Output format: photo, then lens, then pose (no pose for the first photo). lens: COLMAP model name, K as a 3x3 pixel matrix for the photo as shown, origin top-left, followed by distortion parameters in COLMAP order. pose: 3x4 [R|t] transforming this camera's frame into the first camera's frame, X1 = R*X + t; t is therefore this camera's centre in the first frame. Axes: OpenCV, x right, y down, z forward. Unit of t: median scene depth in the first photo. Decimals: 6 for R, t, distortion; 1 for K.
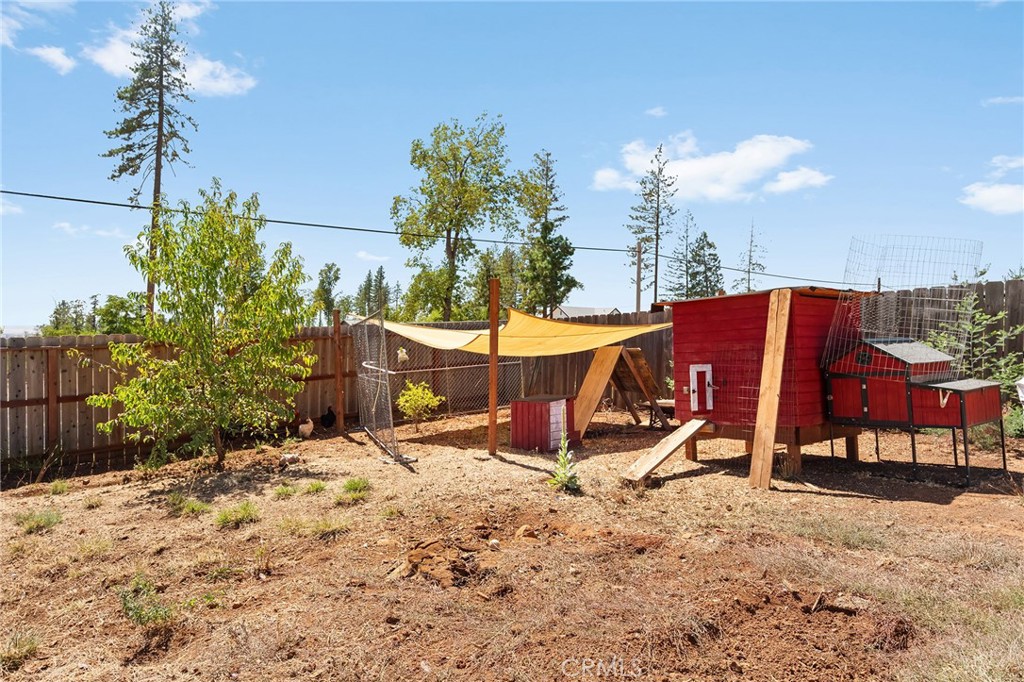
lens RADIAL K [[620.5, 0, 496.9], [0, 620.5, 340.8], [0, 0, 1]] dist [0.002308, 0.001145]
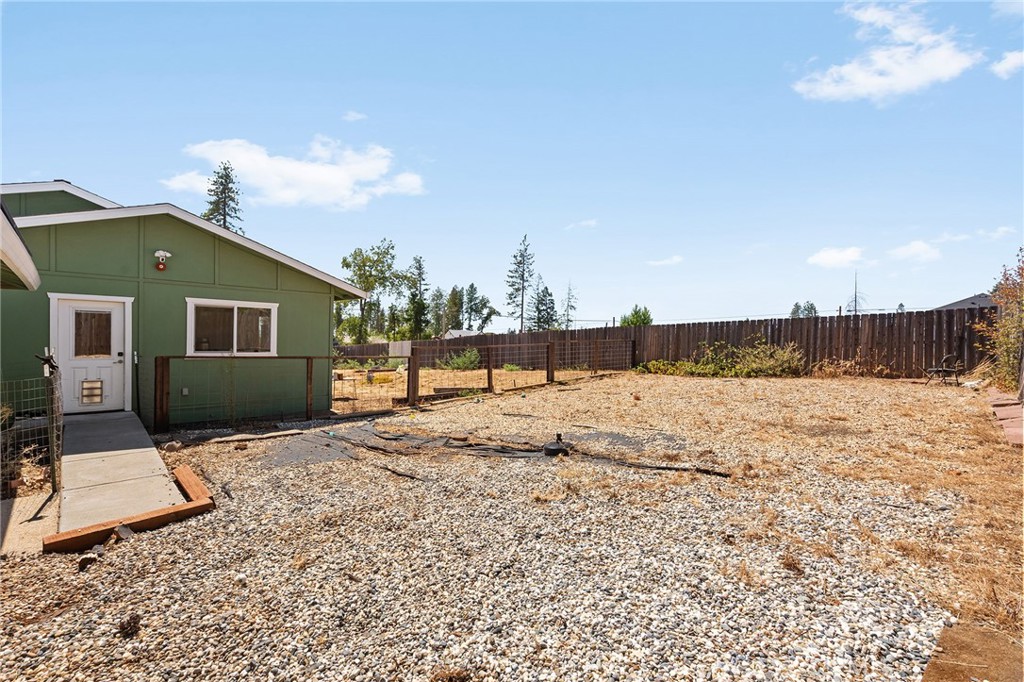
lens RADIAL K [[461.0, 0, 510.8], [0, 461.0, 328.1], [0, 0, 1]] dist [-0.001809, -0.000429]
pose [[0.997755, 0.006394, 0.066670, 0.226989], [-0.003544, 0.999078, -0.042786, -0.005640], [-0.066882, 0.042454, 0.996857, -0.418920]]
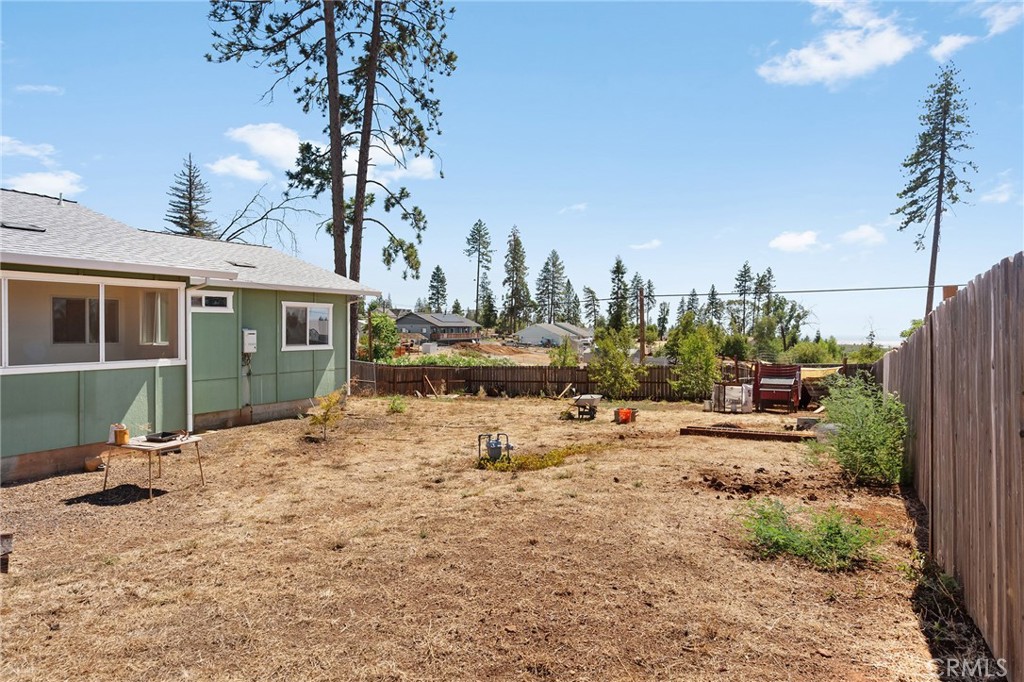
lens RADIAL K [[624.9, 0, 512.0], [0, 624.9, 341.0], [0, 0, 1]] dist [0.003953, 0.000378]
pose [[0.351081, 0.005206, -0.936331, 0.287608], [-0.025334, 0.999671, -0.003941, -0.010101], [0.936002, 0.025104, 0.351098, -0.174230]]
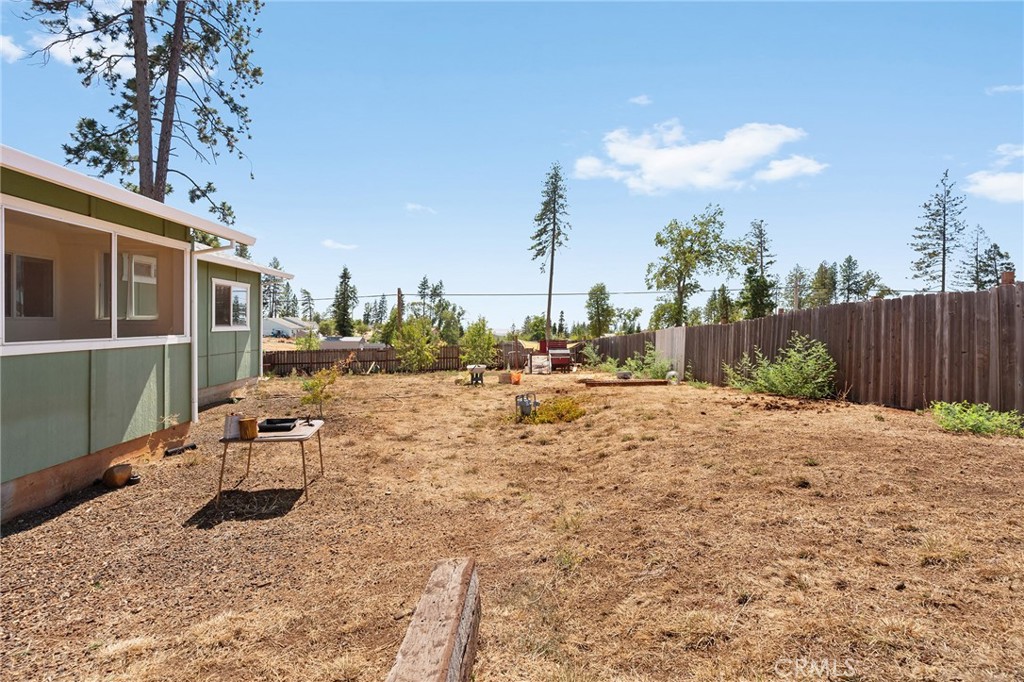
lens RADIAL K [[461.0, 0, 510.8], [0, 461.0, 328.1], [0, 0, 1]] dist [-0.001809, -0.000429]
pose [[0.792152, -0.006305, -0.610291, 0.233002], [-0.008849, 0.999723, -0.021814, -0.005102], [0.610259, 0.022681, 0.791877, -0.222684]]
